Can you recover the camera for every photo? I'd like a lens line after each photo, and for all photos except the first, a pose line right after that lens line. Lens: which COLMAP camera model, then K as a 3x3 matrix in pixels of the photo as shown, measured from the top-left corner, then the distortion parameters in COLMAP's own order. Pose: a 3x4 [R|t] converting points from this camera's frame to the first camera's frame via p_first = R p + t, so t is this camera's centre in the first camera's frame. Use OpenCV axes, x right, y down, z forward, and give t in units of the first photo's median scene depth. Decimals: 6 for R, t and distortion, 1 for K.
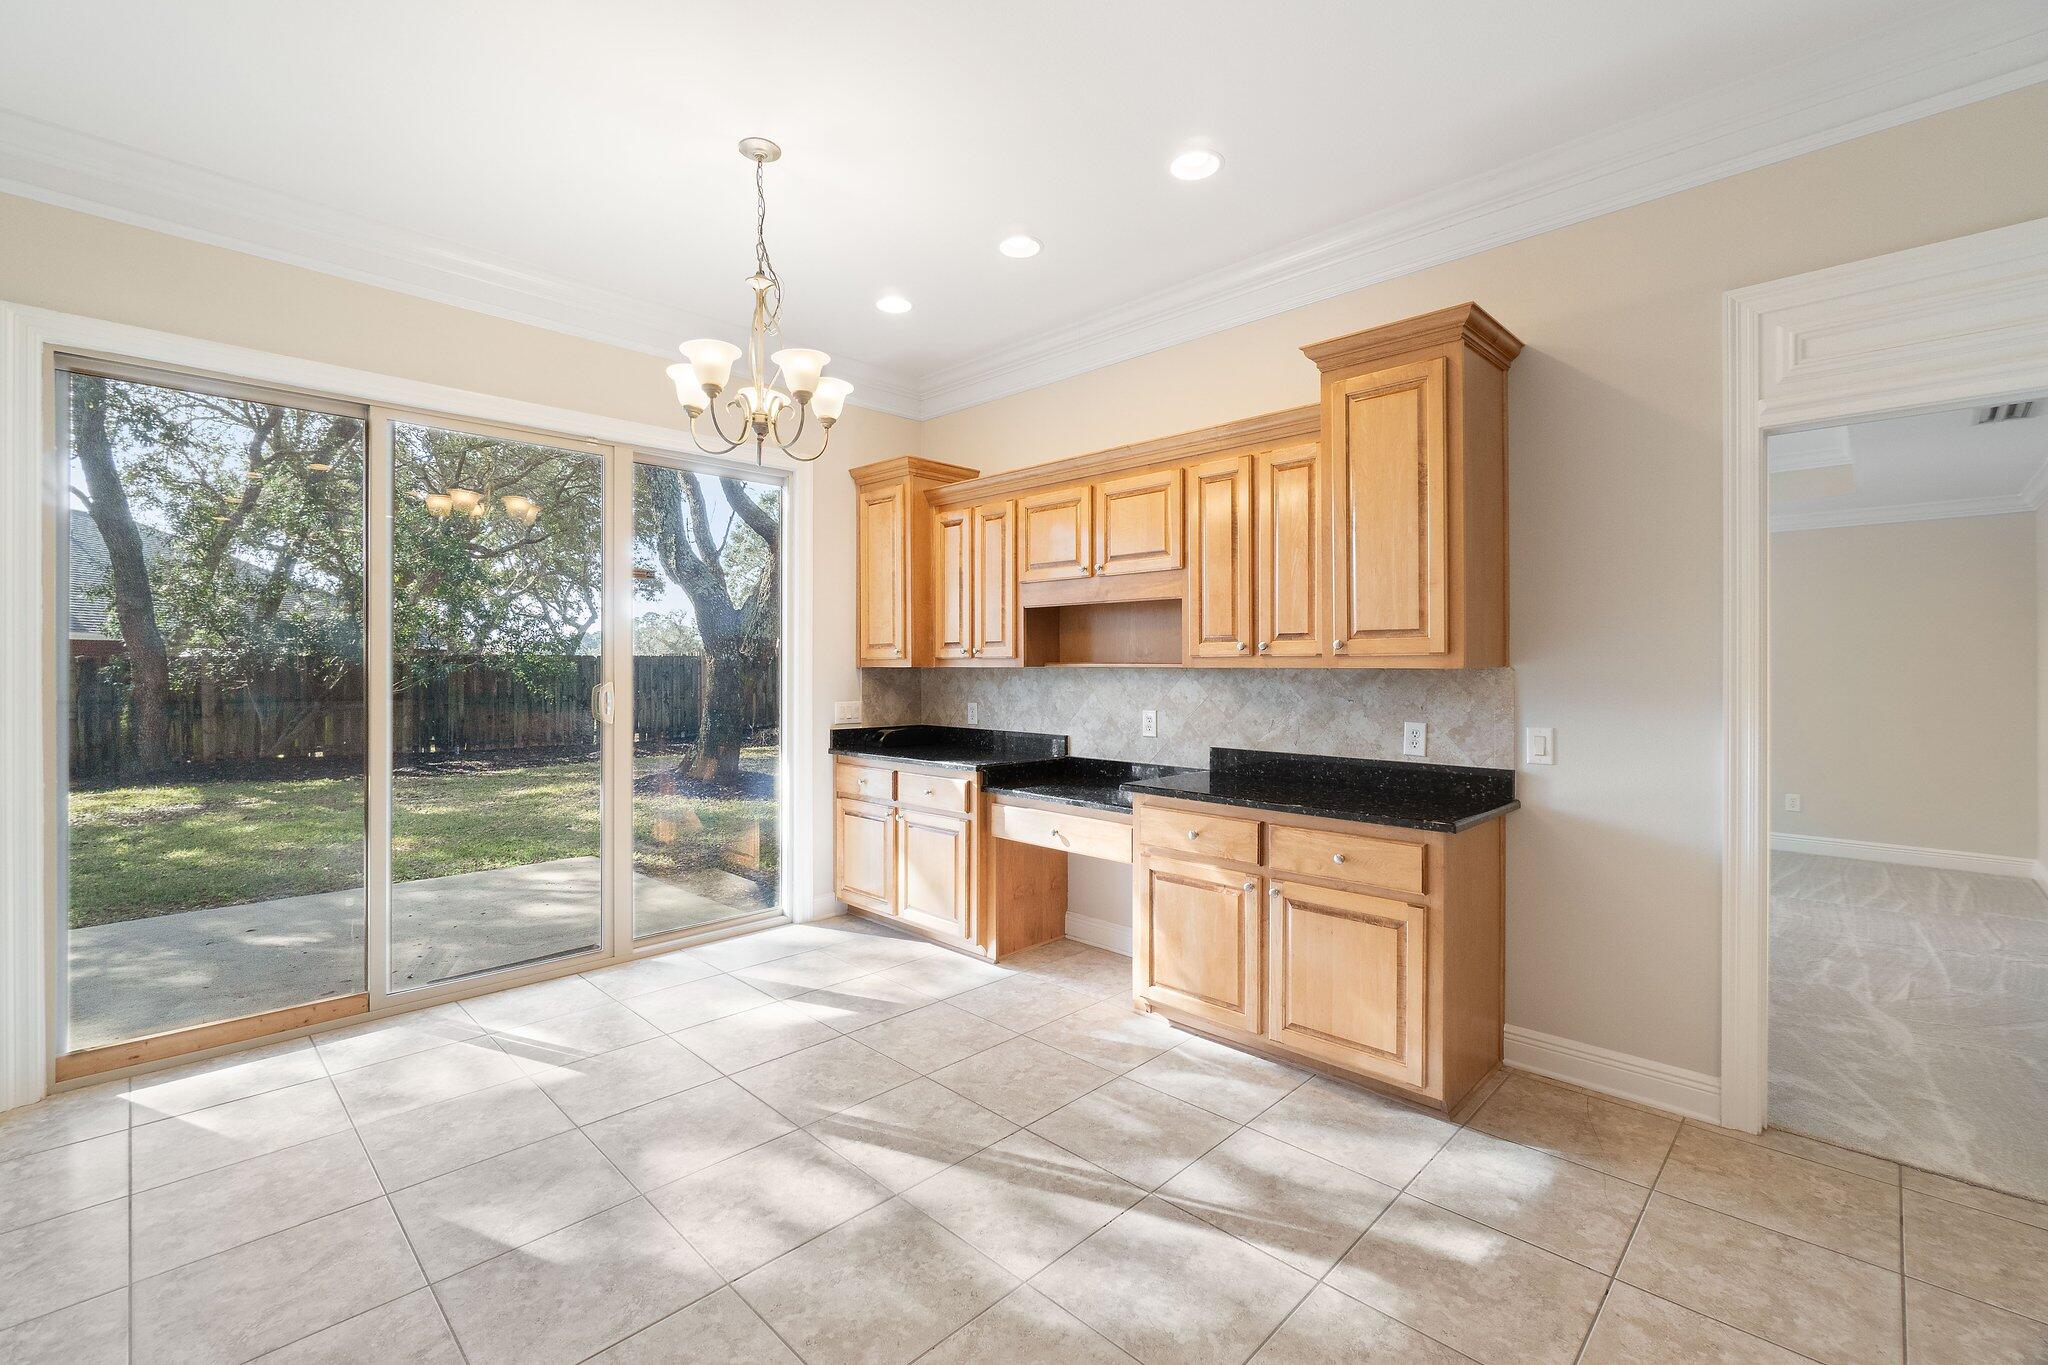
lens RADIAL K [[886.7, 0, 1015.7], [0, 886.7, 671.9], [0, 0, 1]] dist [-0.006580, 0.001311]
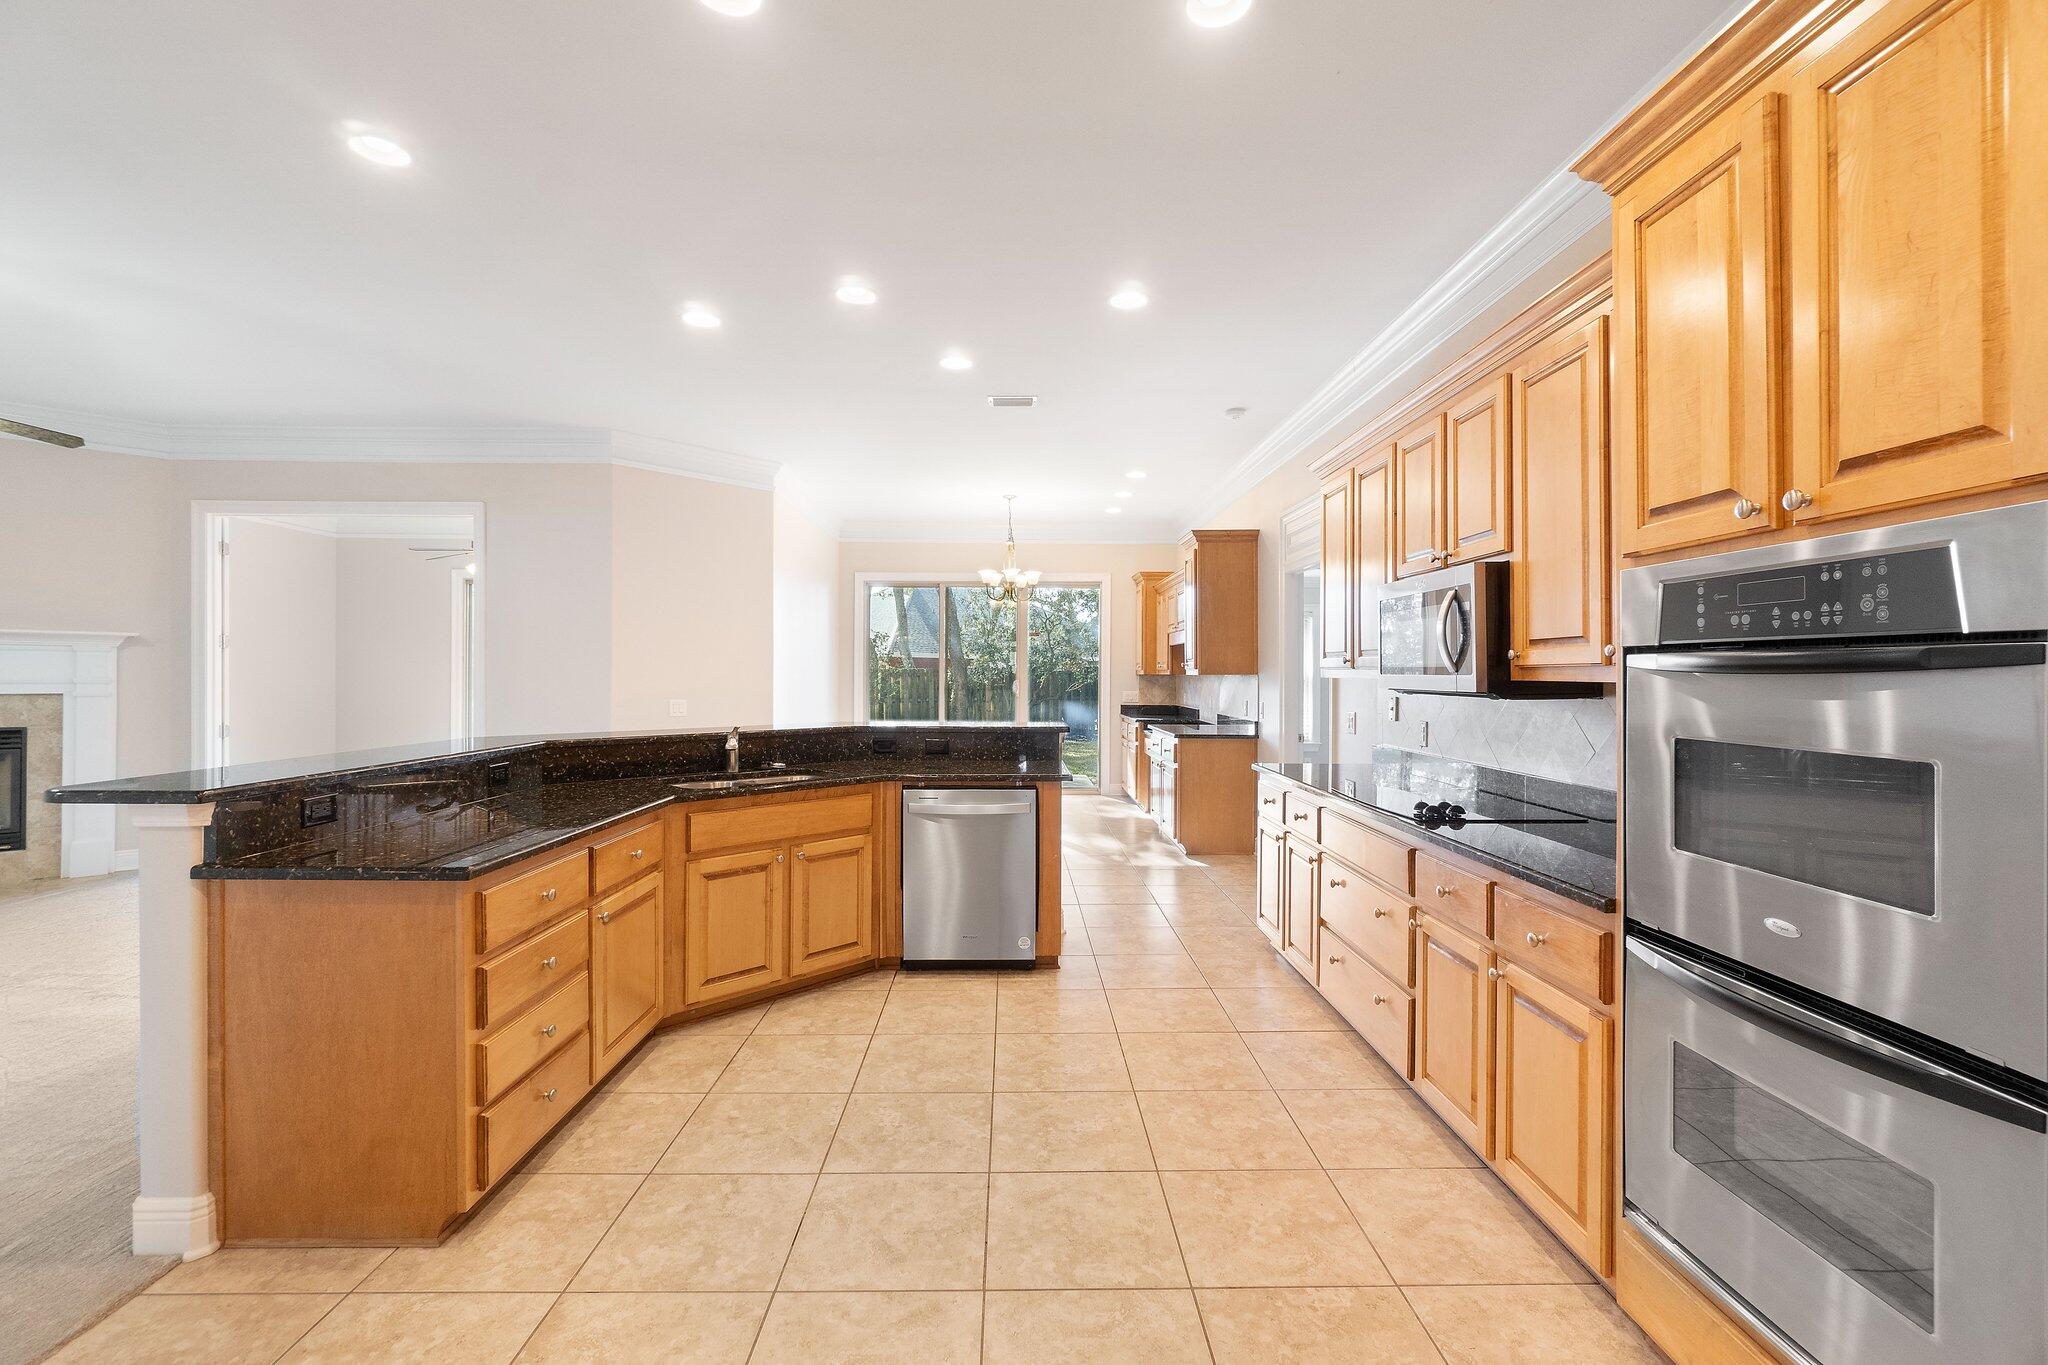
lens RADIAL K [[886.7, 0, 1026.2], [0, 886.7, 677.0], [0, 0, 1]] dist [-0.006580, 0.001311]
pose [[0.718997, 0.009556, -0.694947, 1.250483], [-0.014185, 0.999899, -0.000926, 0.006888], [0.694868, 0.010524, 0.719060, -0.739892]]
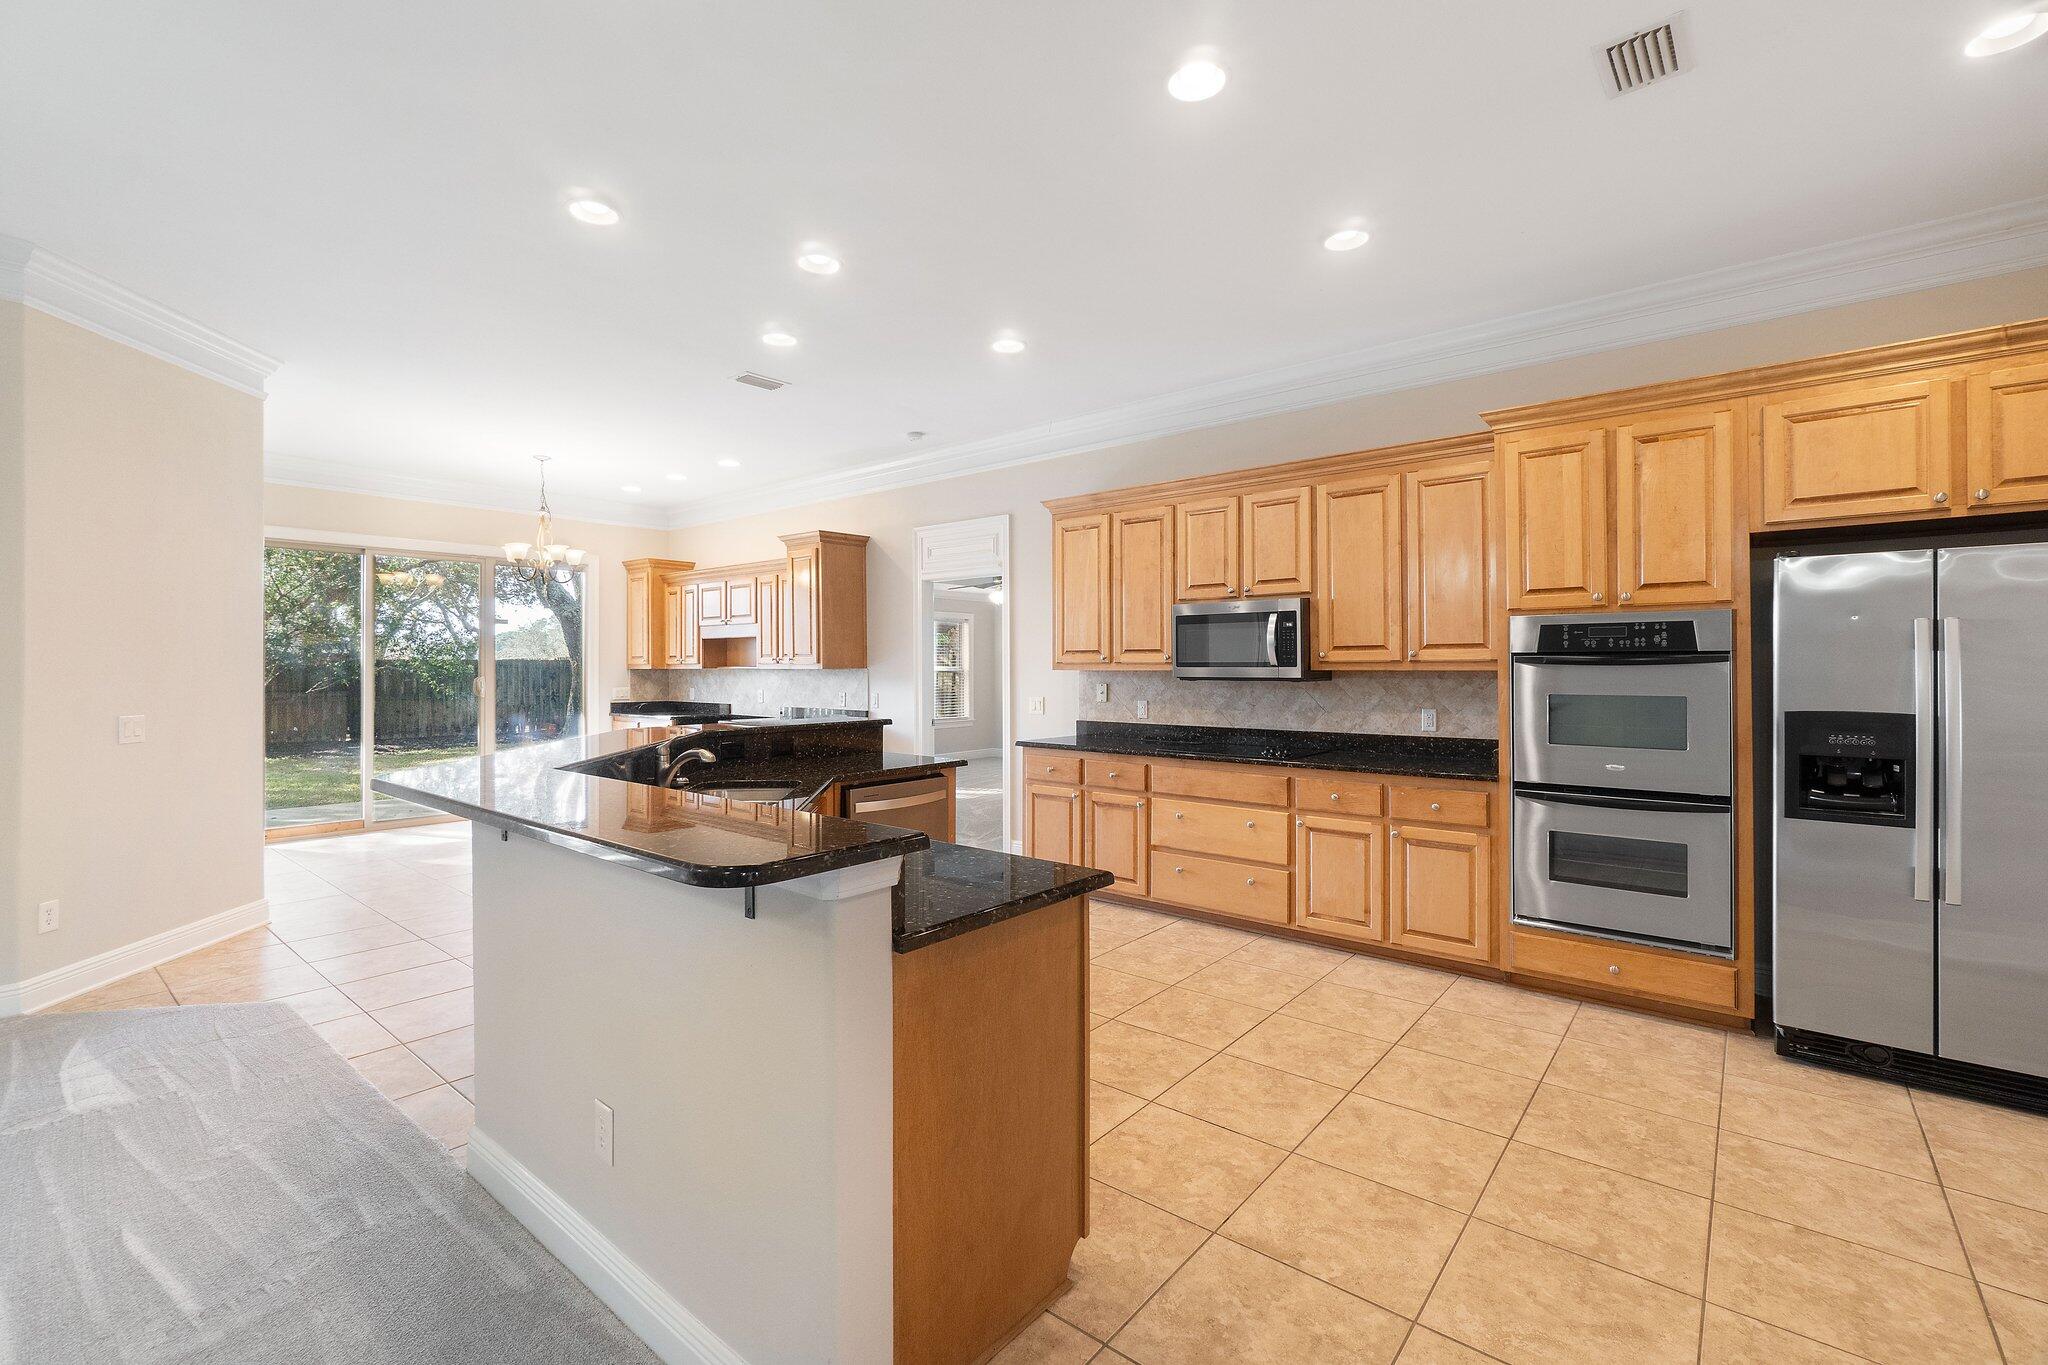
lens RADIAL K [[886.7, 0, 1025.9], [0, 886.7, 667.0], [0, 0, 1]] dist [-0.006580, 0.001311]
pose [[0.995717, 0.001859, 0.092430, 0.572488], [-0.000825, 0.999937, -0.011221, 0.012730], [-0.092445, 0.011096, 0.995656, -1.087884]]
